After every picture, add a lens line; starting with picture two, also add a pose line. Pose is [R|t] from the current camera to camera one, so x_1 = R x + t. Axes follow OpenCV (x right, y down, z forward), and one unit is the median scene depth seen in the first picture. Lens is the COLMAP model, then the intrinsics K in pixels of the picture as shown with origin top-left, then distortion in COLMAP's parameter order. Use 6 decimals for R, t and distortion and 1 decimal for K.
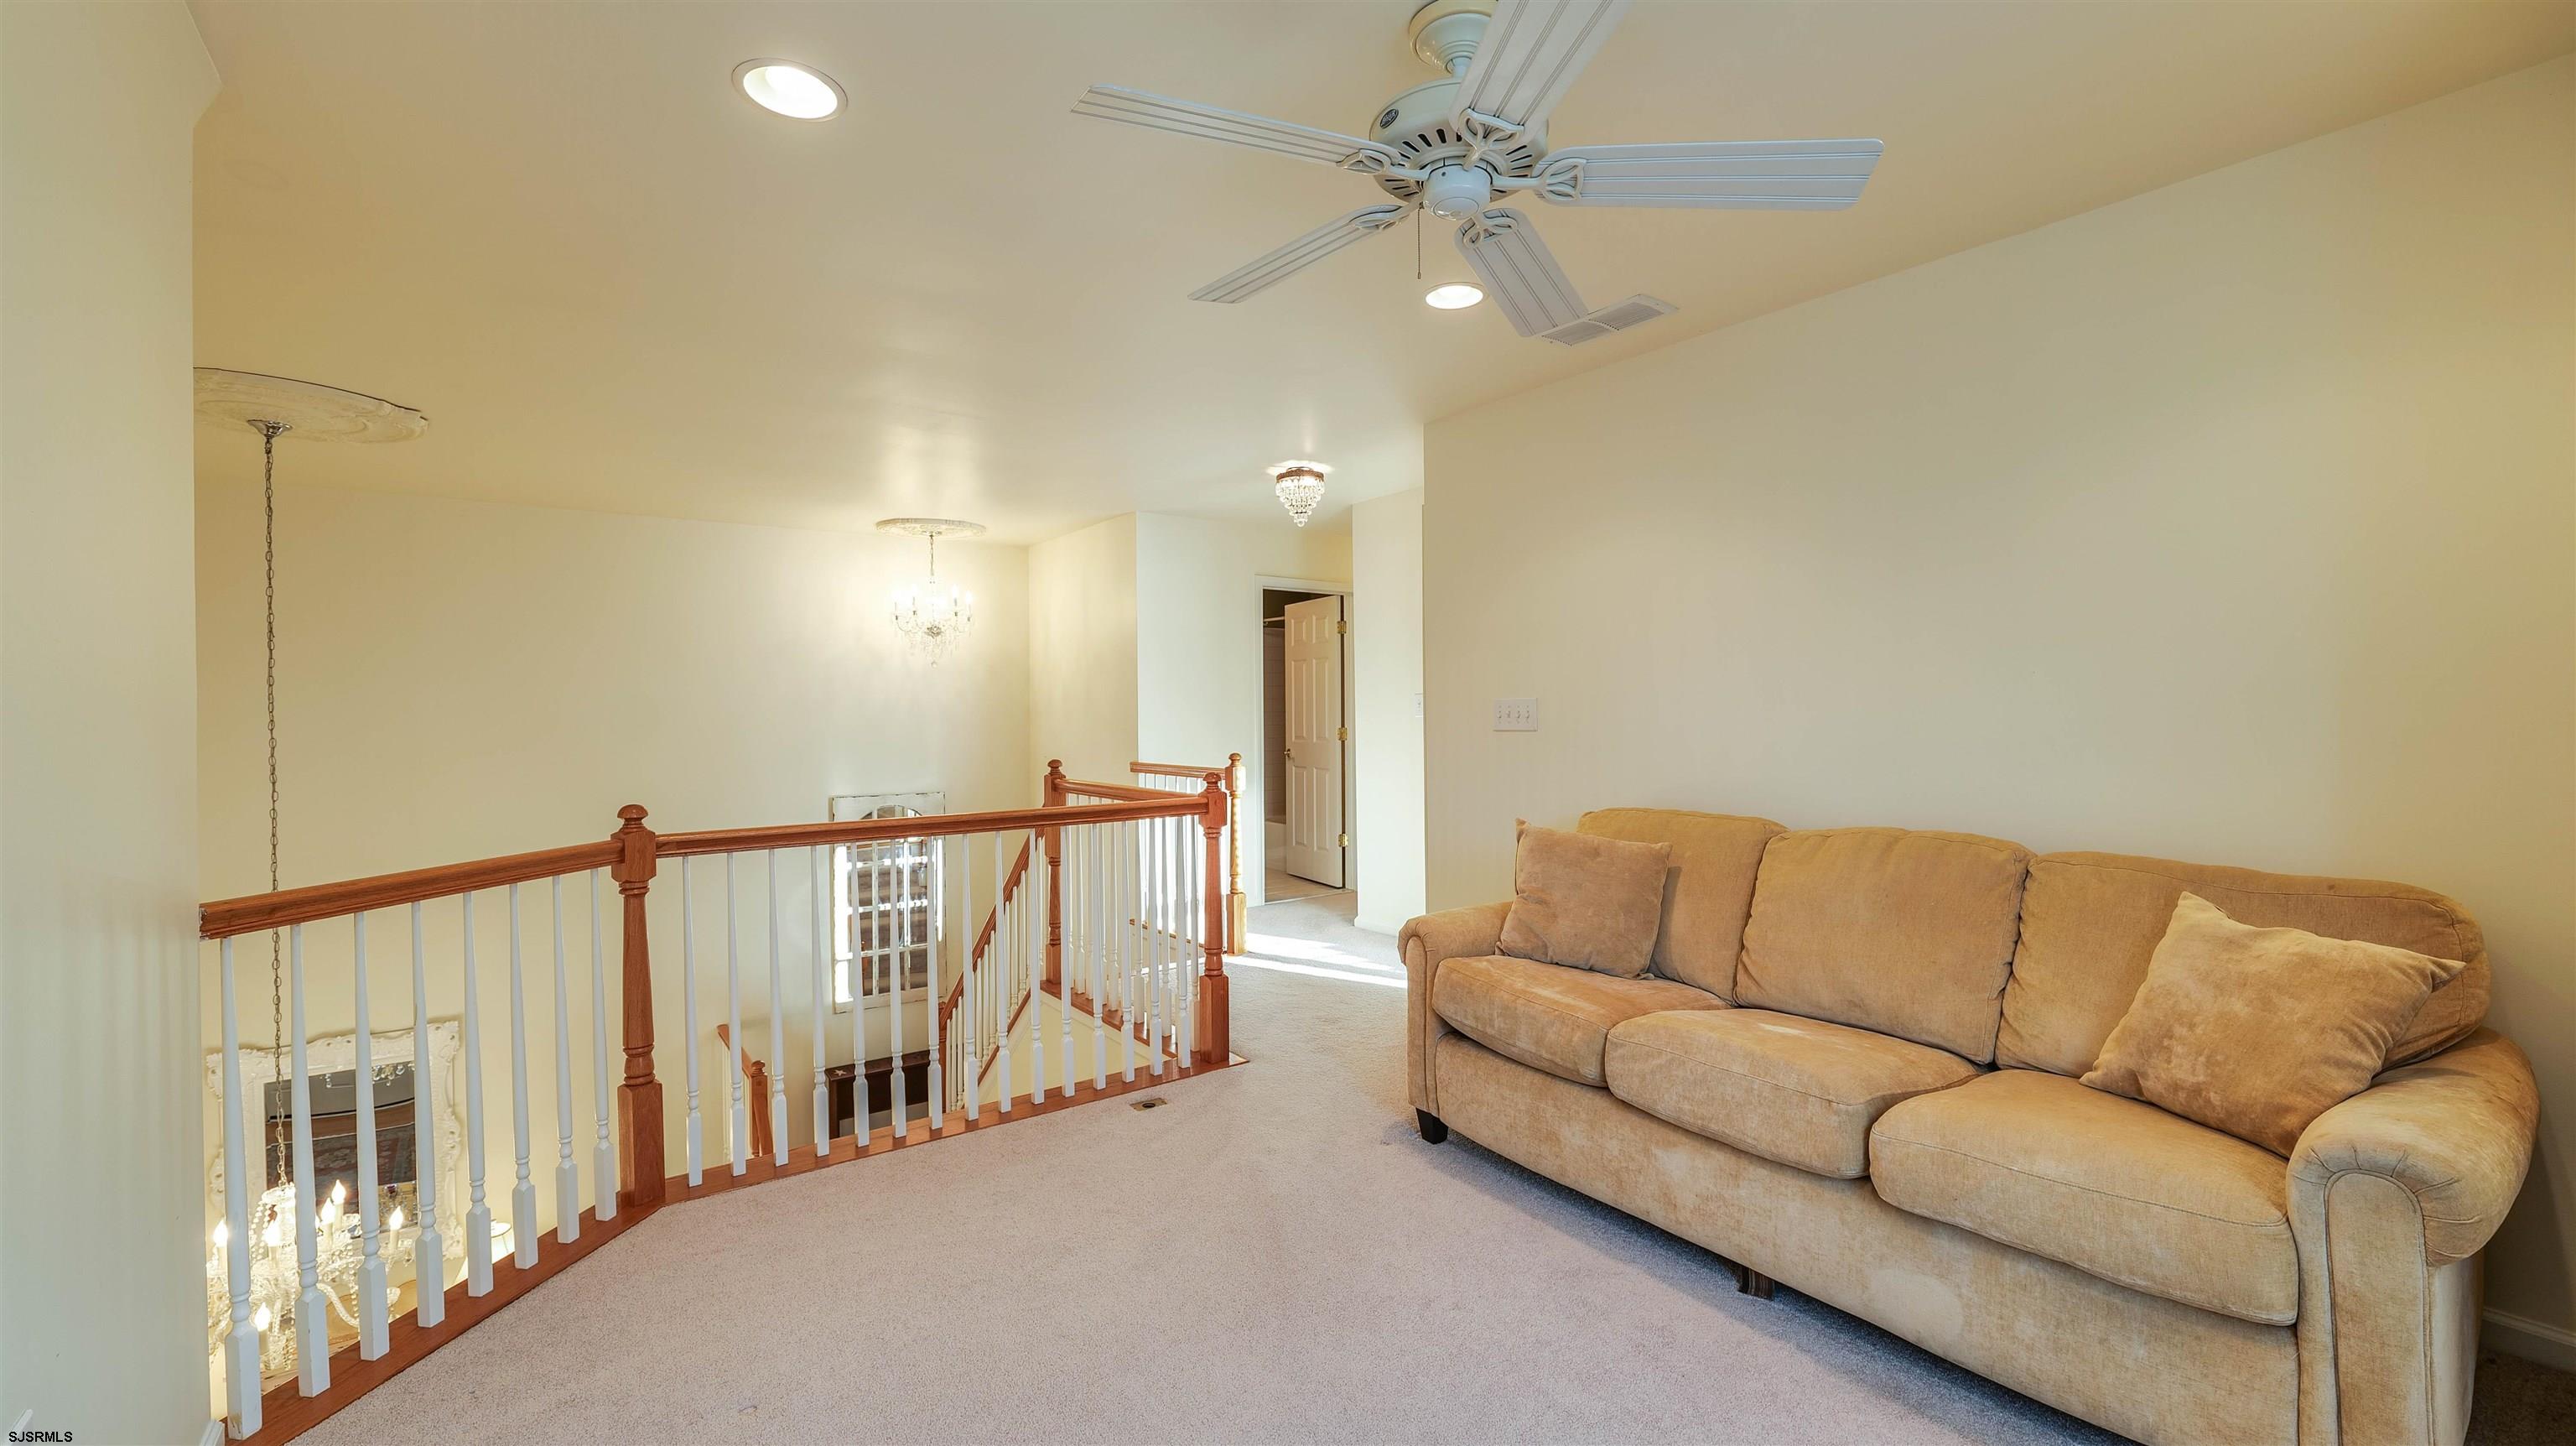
lens RADIAL K [[1046.2, 0, 1289.9], [0, 1046.2, 717.1], [0, 0, 1]] dist [-0.012699, 0.000674]
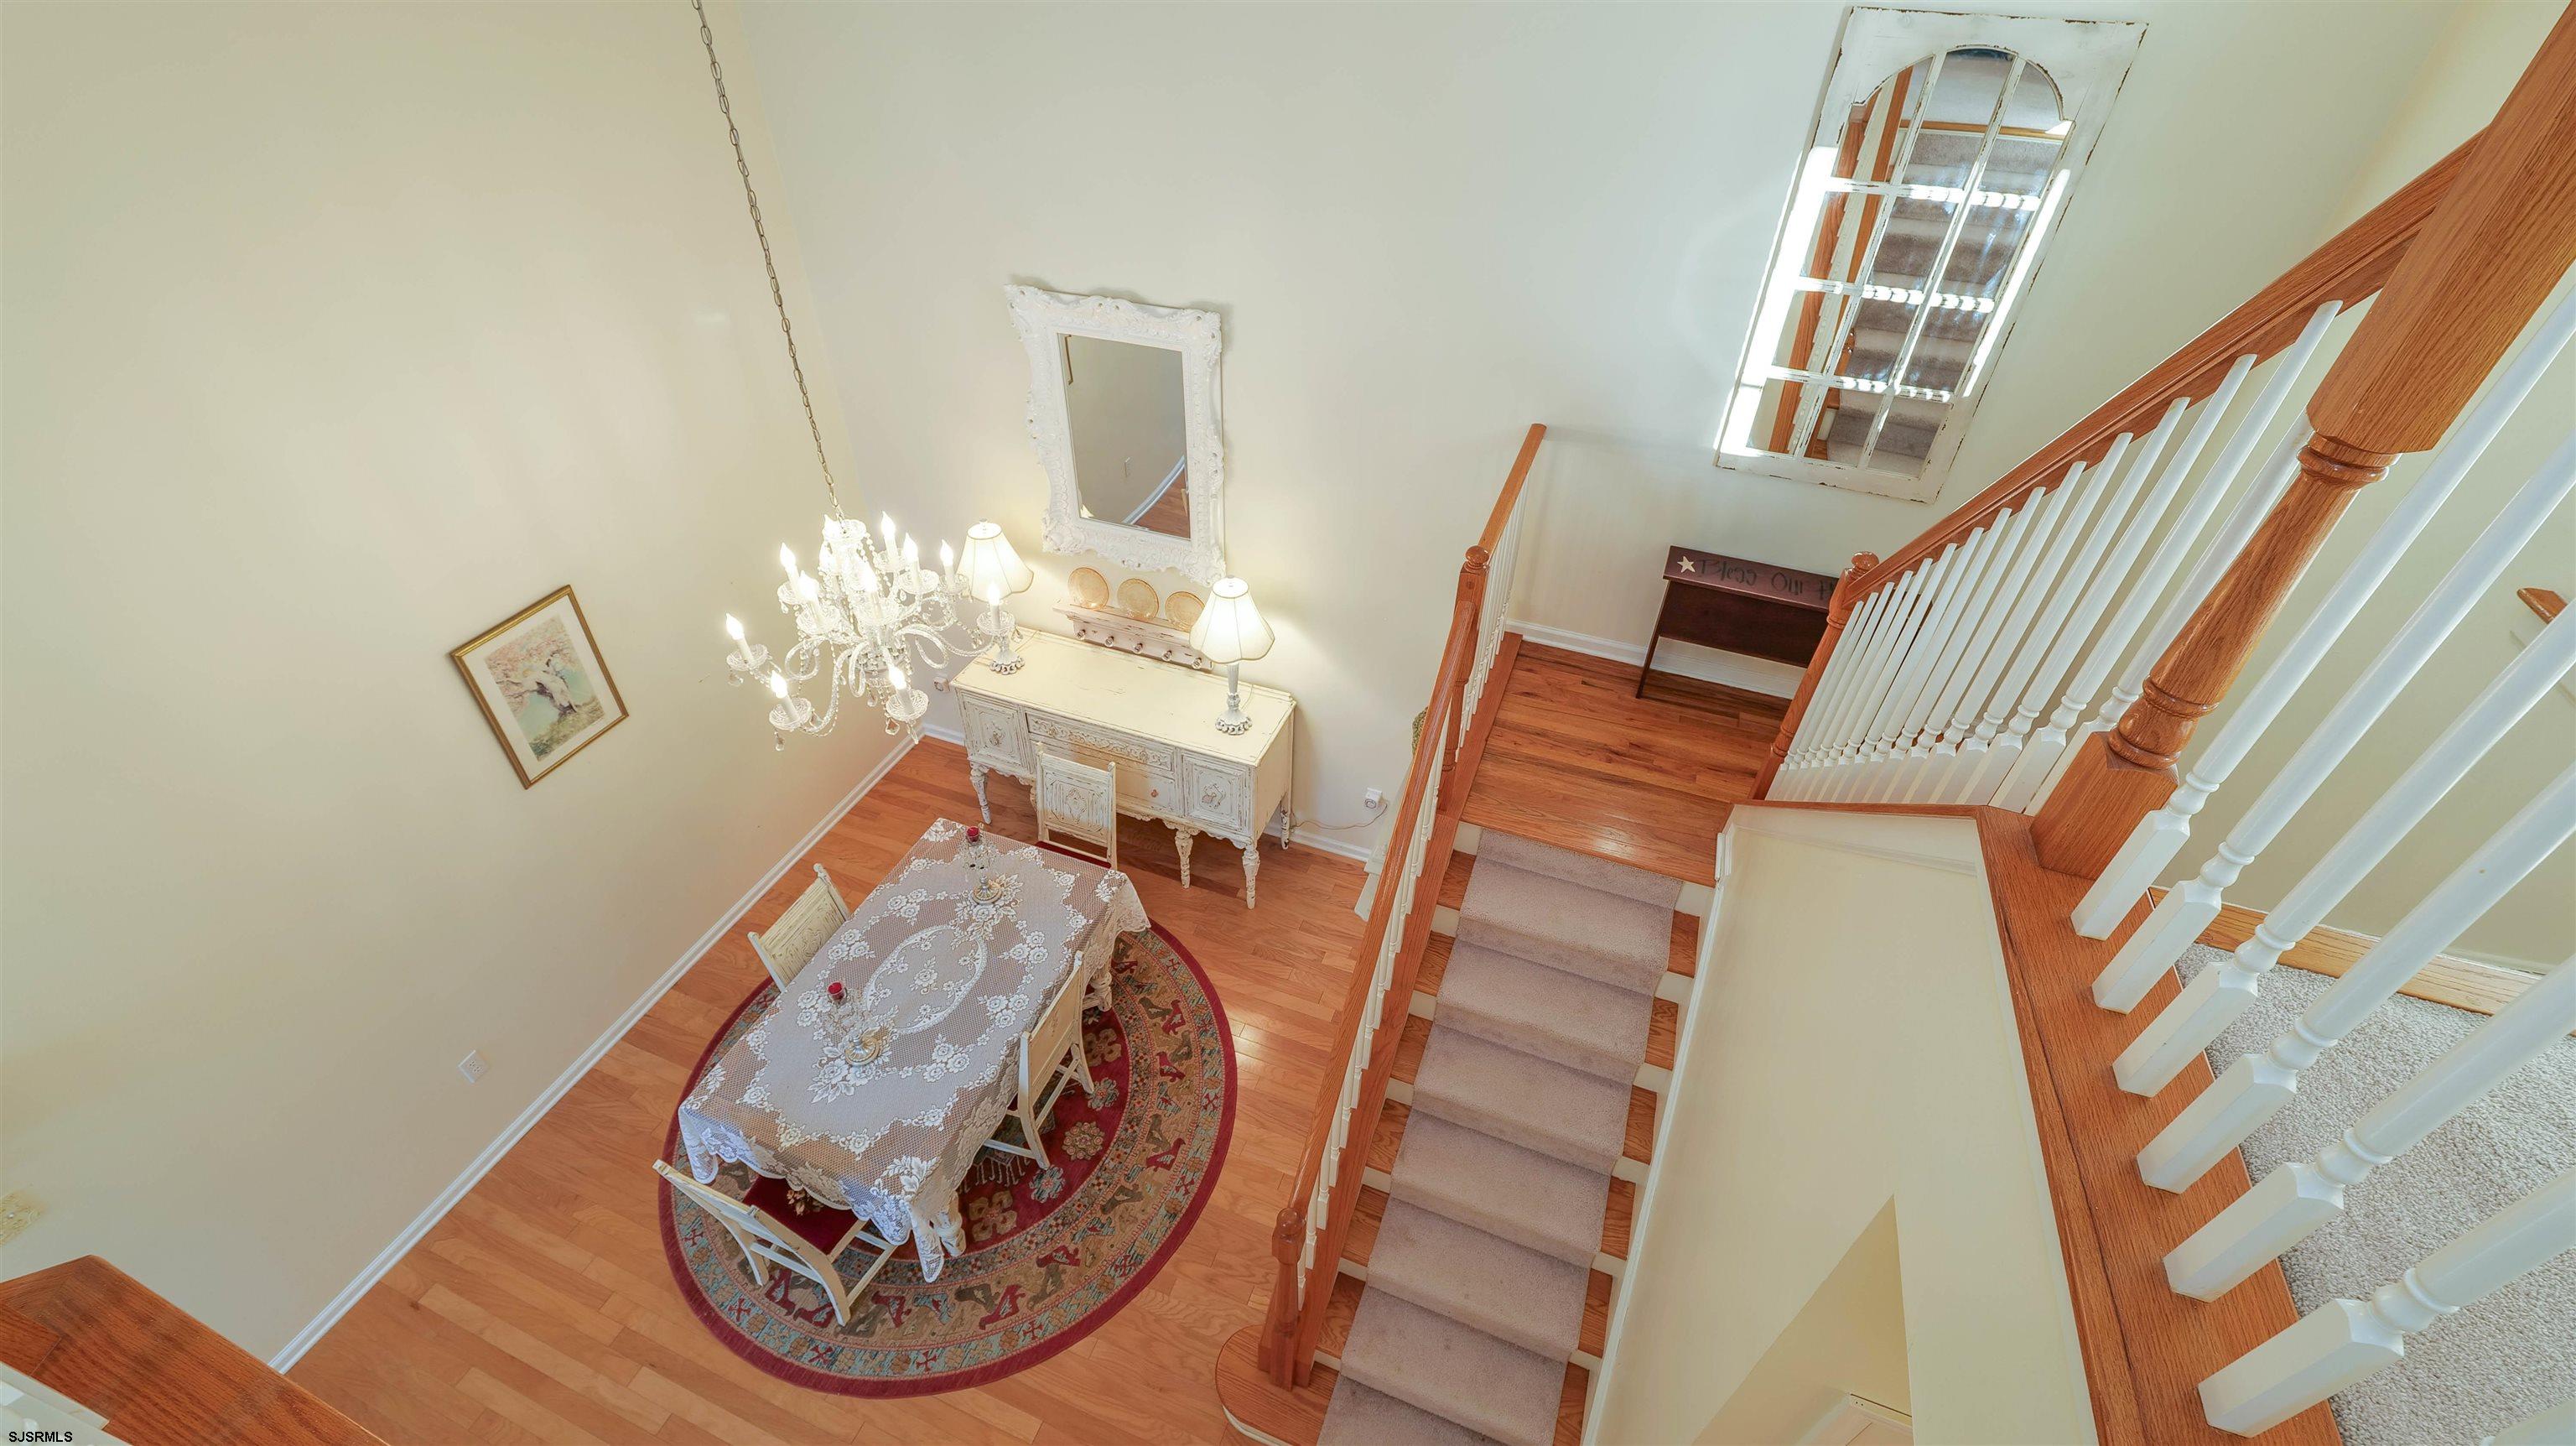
lens RADIAL K [[1046.2, 0, 1280.5], [0, 1046.2, 716.9], [0, 0, 1]] dist [-0.012699, 0.000674]
pose [[0.534629, 0.544843, -0.646002, -0.129751], [-0.024236, 0.773991, 0.632733, 0.041387], [0.844740, -0.322621, 0.427002, 0.527651]]
